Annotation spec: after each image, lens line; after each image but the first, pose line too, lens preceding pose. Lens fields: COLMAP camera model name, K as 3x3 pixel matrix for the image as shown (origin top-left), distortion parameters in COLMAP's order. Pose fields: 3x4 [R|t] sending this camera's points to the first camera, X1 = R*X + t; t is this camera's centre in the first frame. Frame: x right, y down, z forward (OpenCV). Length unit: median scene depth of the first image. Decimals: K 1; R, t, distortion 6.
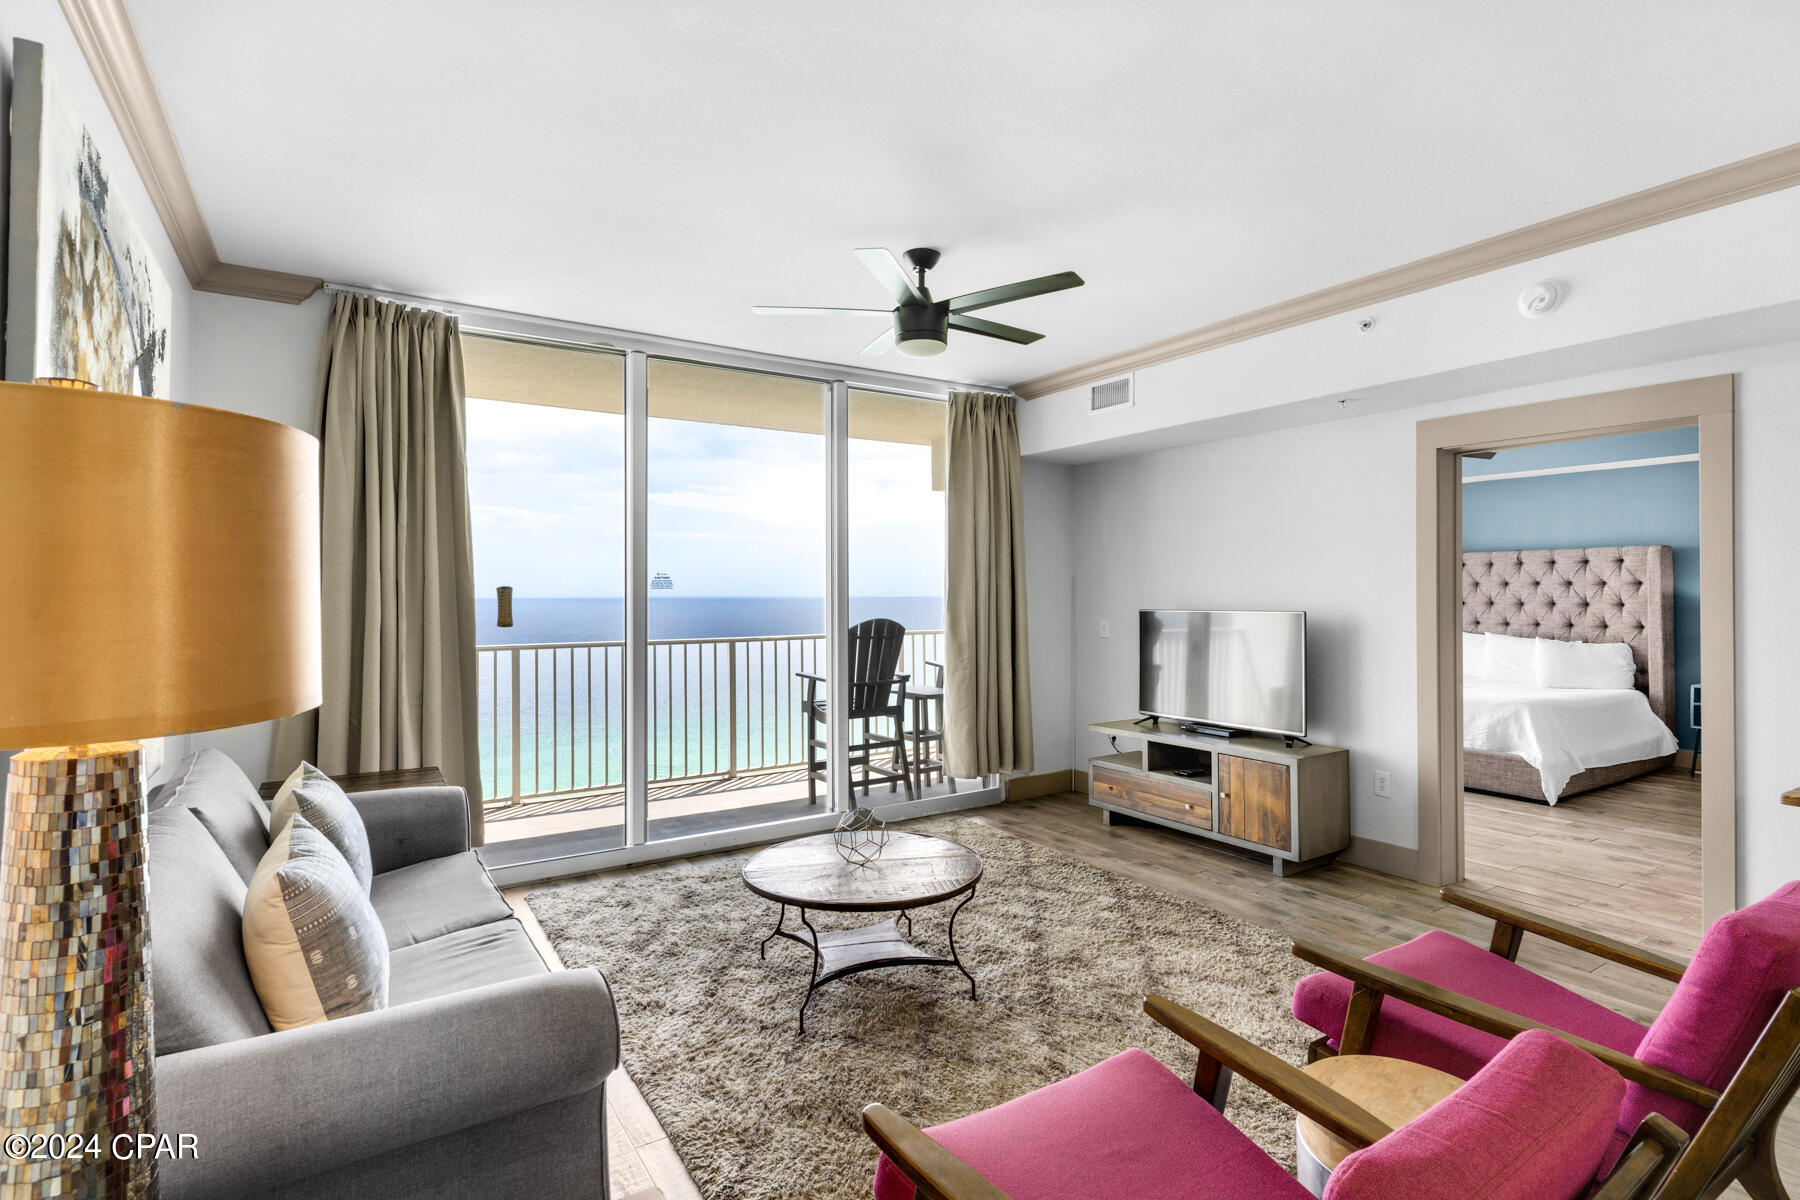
lens RADIAL K [[879.5, 0, 899.0], [0, 879.5, 579.1], [0, 0, 1]] dist [0.000161, -0.000654]
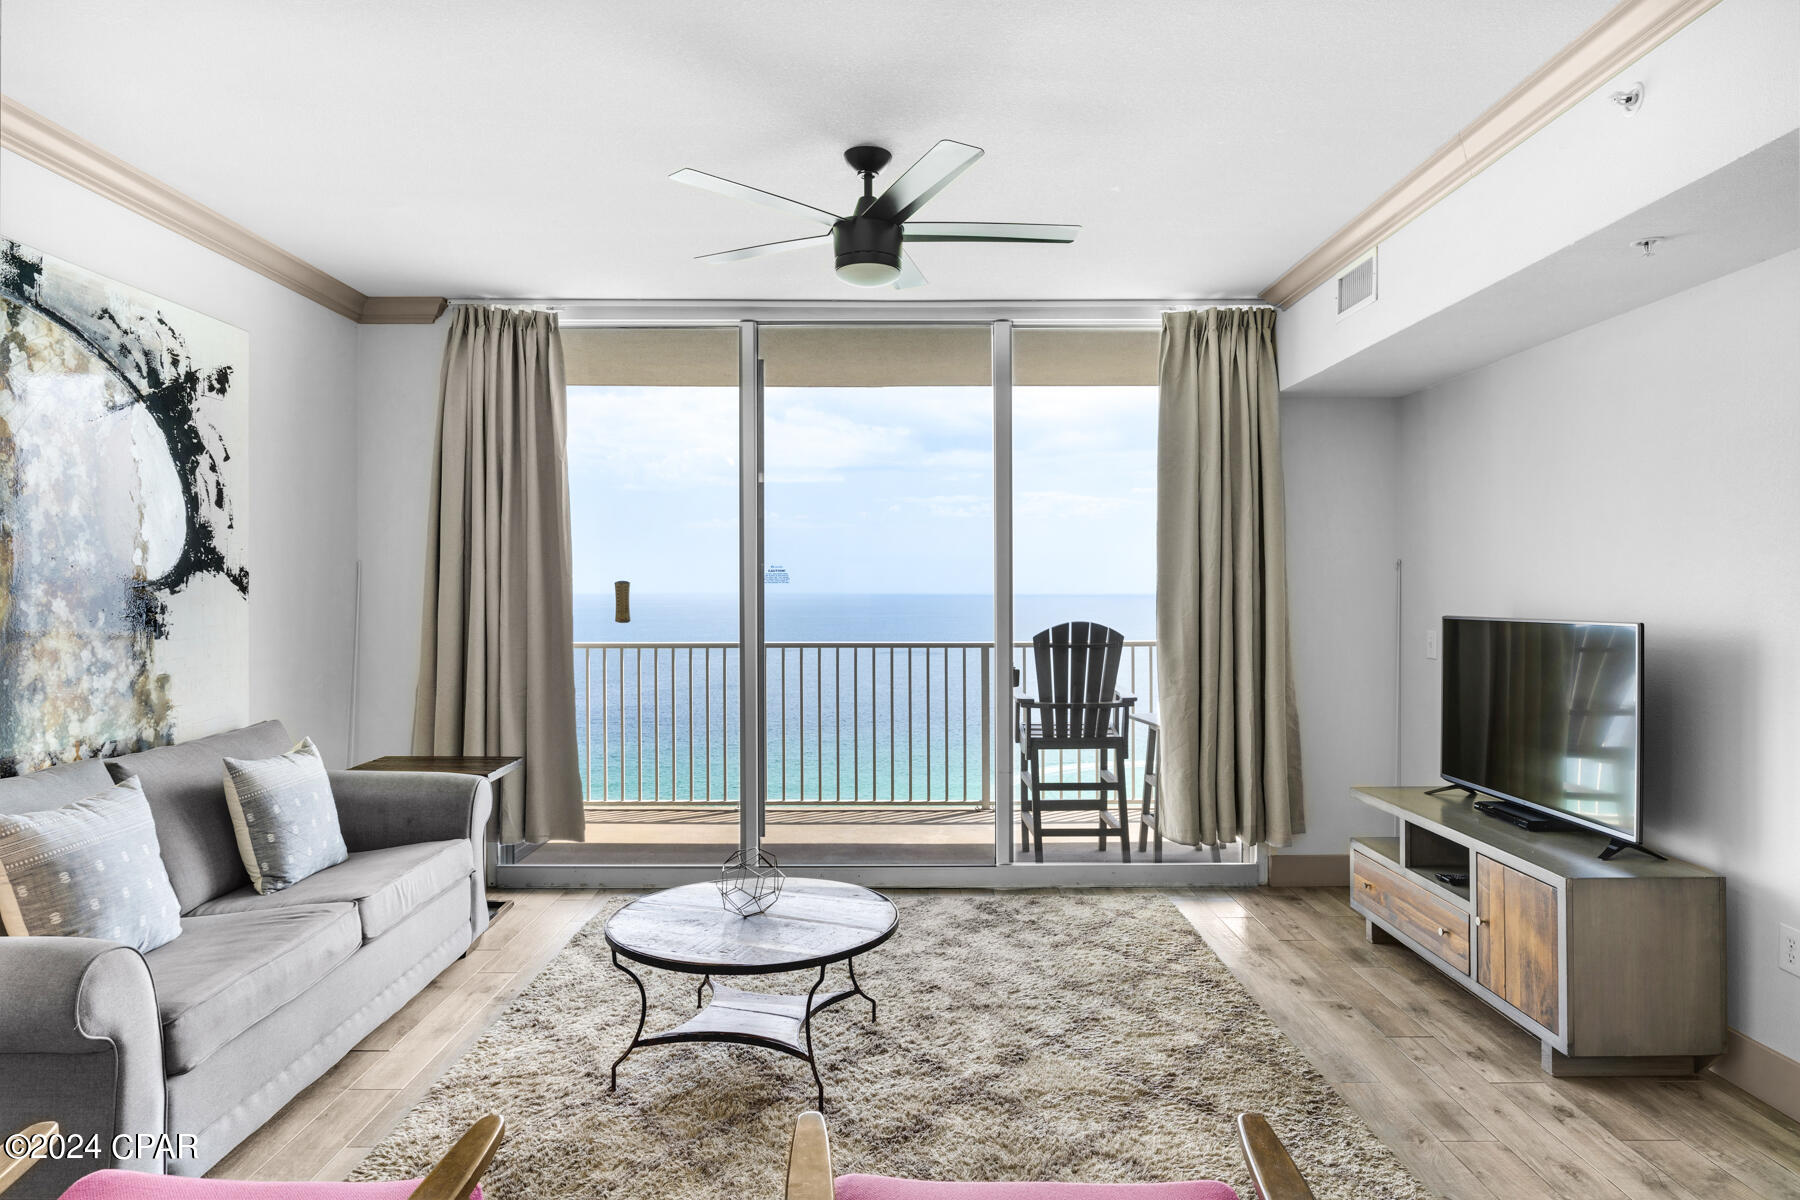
lens RADIAL K [[1059.5, 0, 892.9], [0, 1059.5, 586.9], [0, 0, 1]] dist [-0.005870, 0.003507]
pose [[0.840795, 0.001452, -0.541351, 0.508995], [0.006424, 0.999899, 0.012659, 0.002256], [0.541315, -0.014121, 0.840701, 0.200268]]
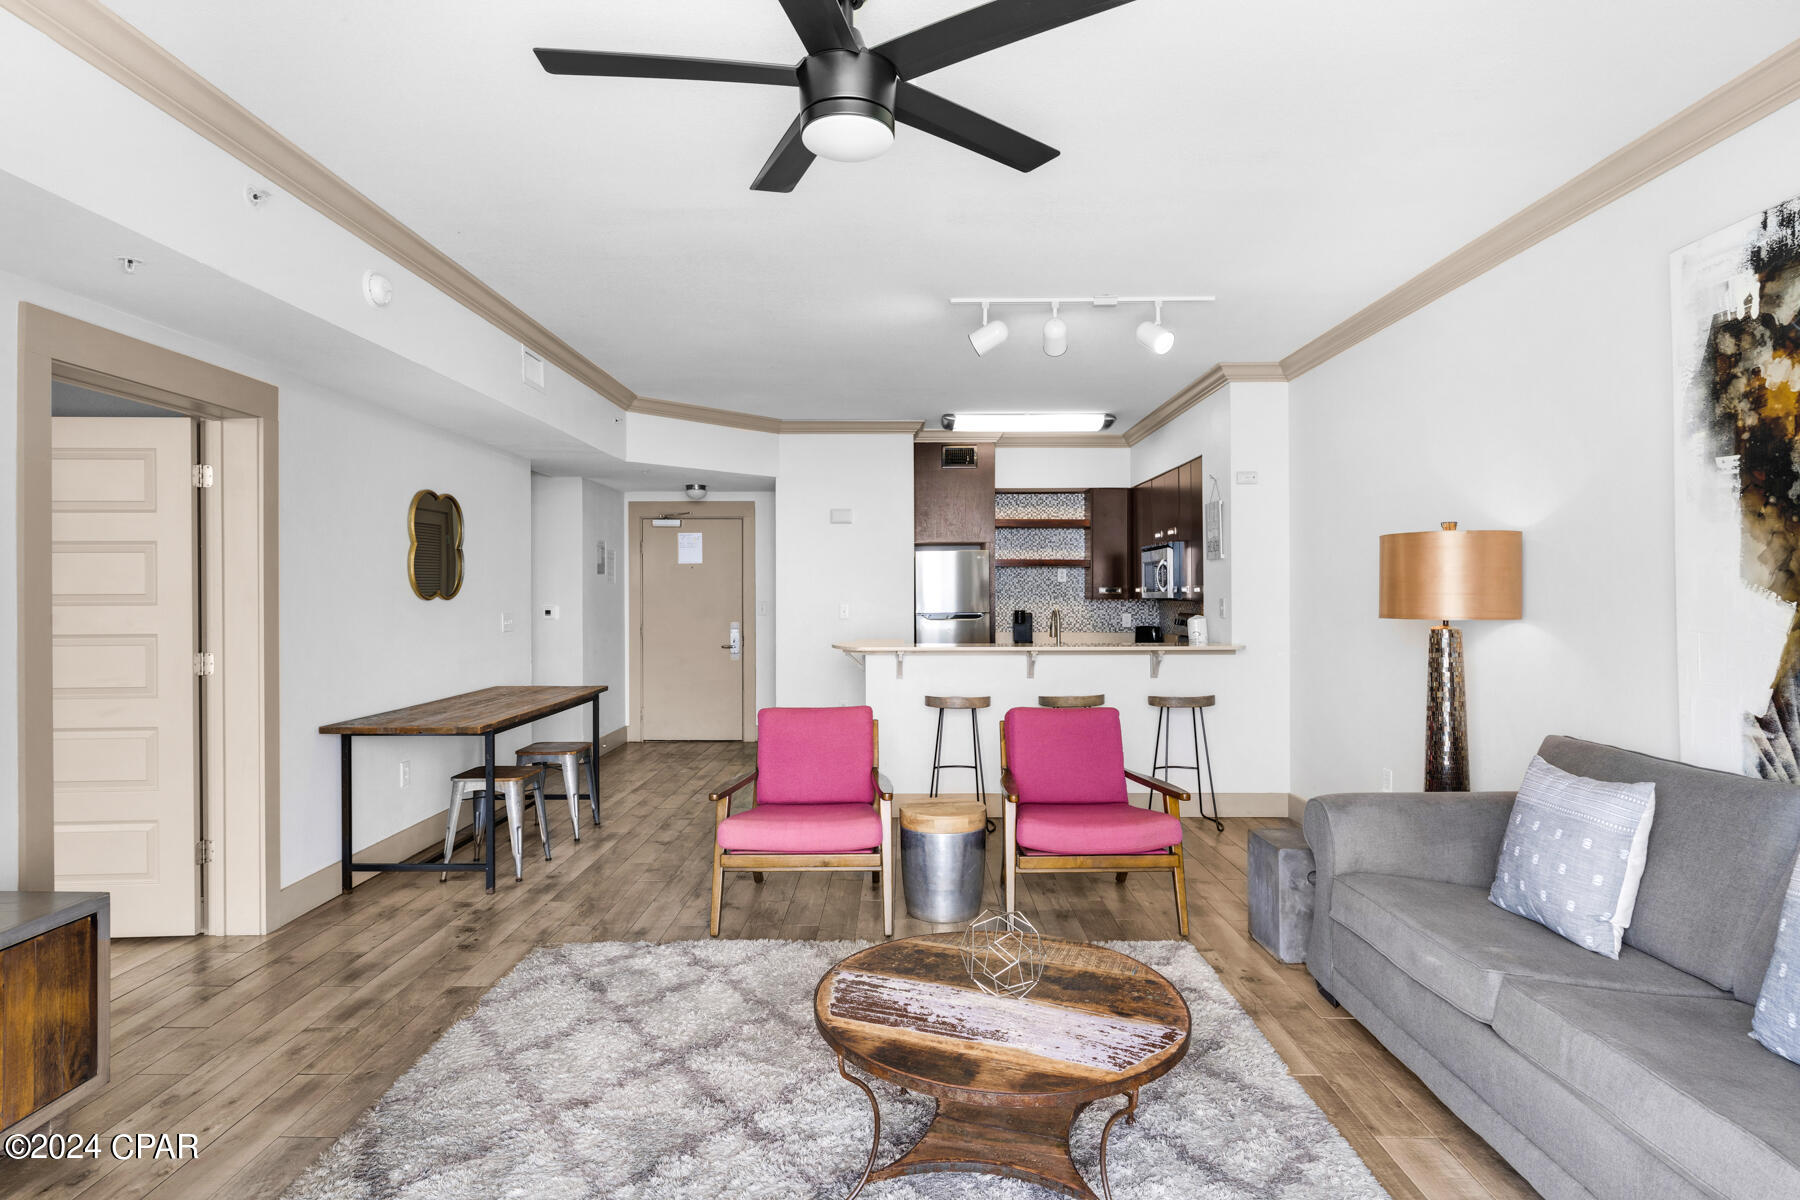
lens RADIAL K [[943.9, 0, 900.7], [0, 943.9, 592.3], [0, 0, 1]] dist [0.003233, 0.000814]
pose [[-0.836847, 0.002993, 0.547428, -0.303214], [-0.005307, 0.999894, -0.013581, 0.029674], [-0.547410, -0.014270, -0.836743, 1.364492]]
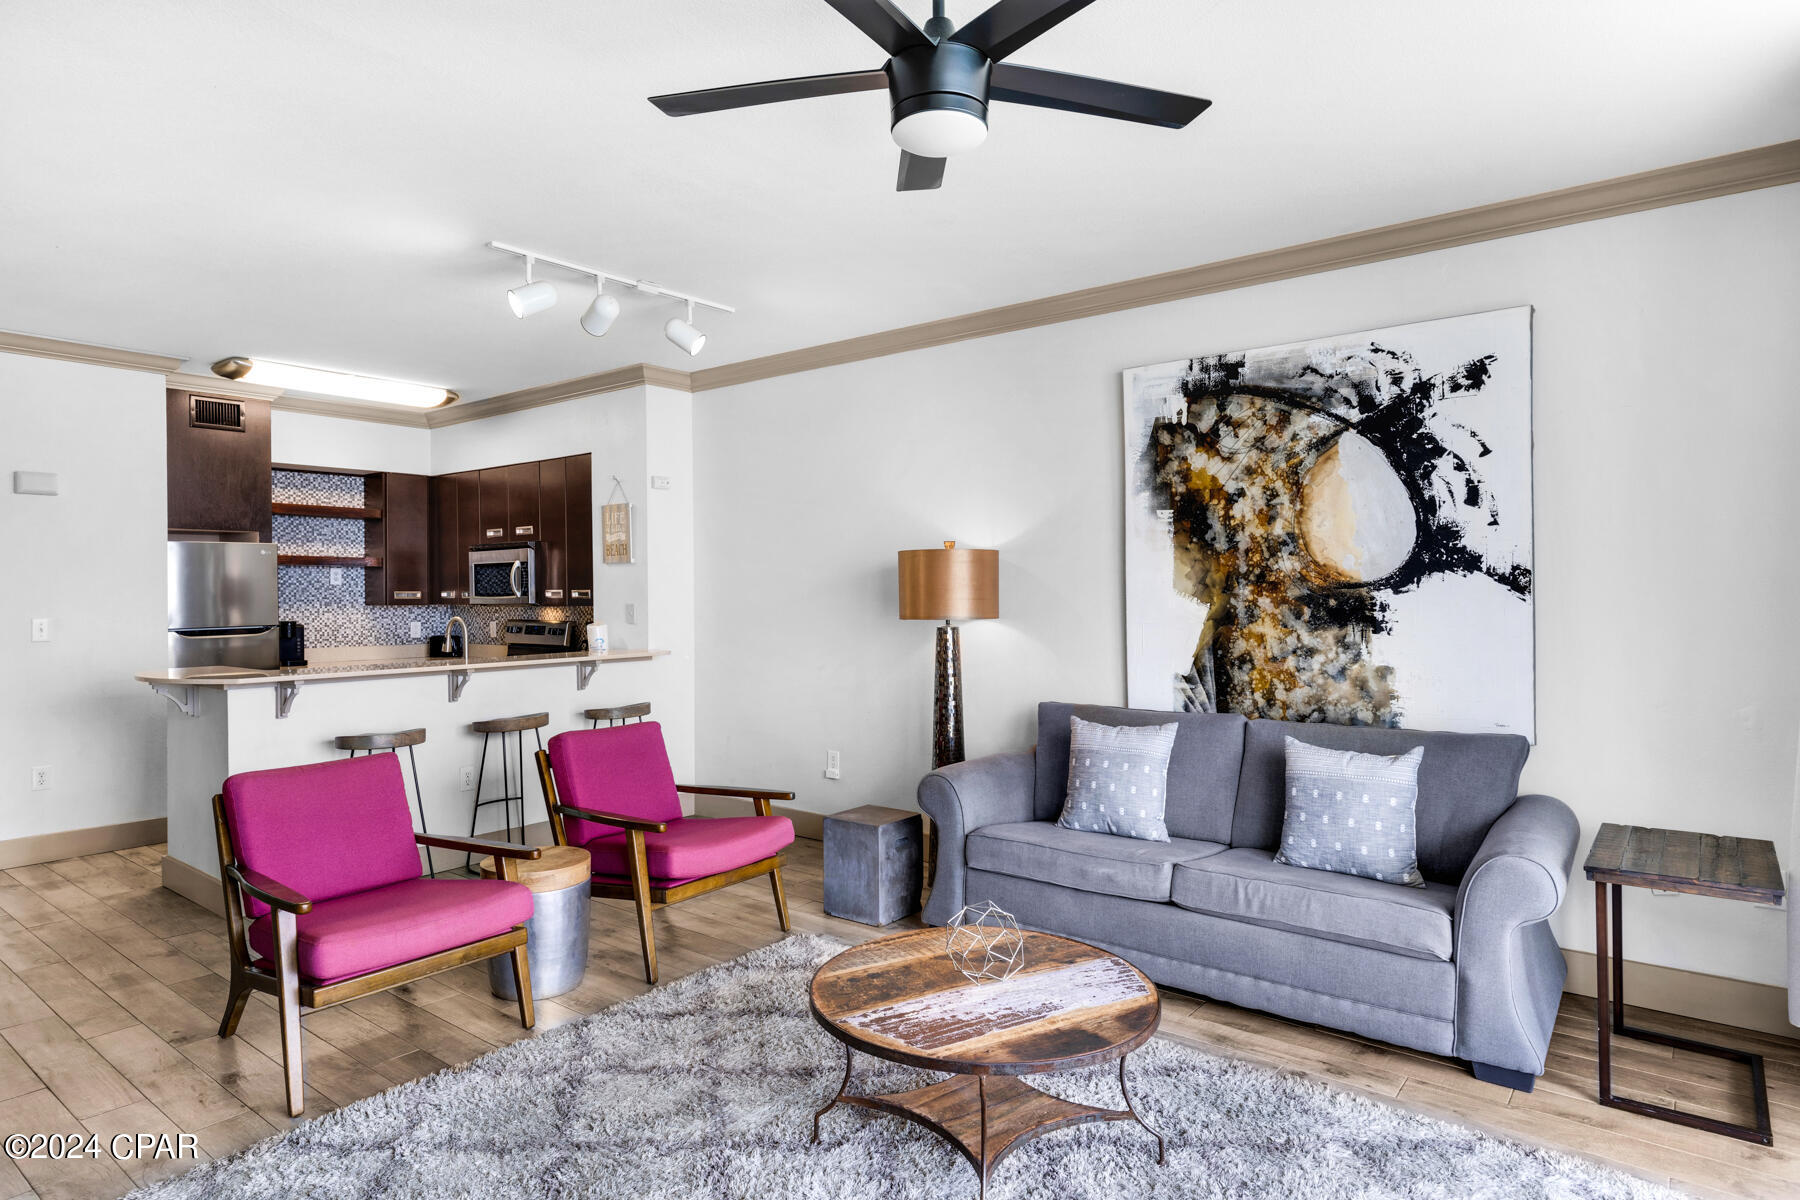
lens RADIAL K [[1015.1, 0, 888.0], [0, 1015.1, 598.4], [0, 0, 1]] dist [0.002984, -0.000838]
pose [[-0.950055, 0.009267, -0.311946, 0.231604], [0.011556, 0.999918, -0.005491, 0.020939], [0.311869, -0.008822, -0.950084, 1.454623]]
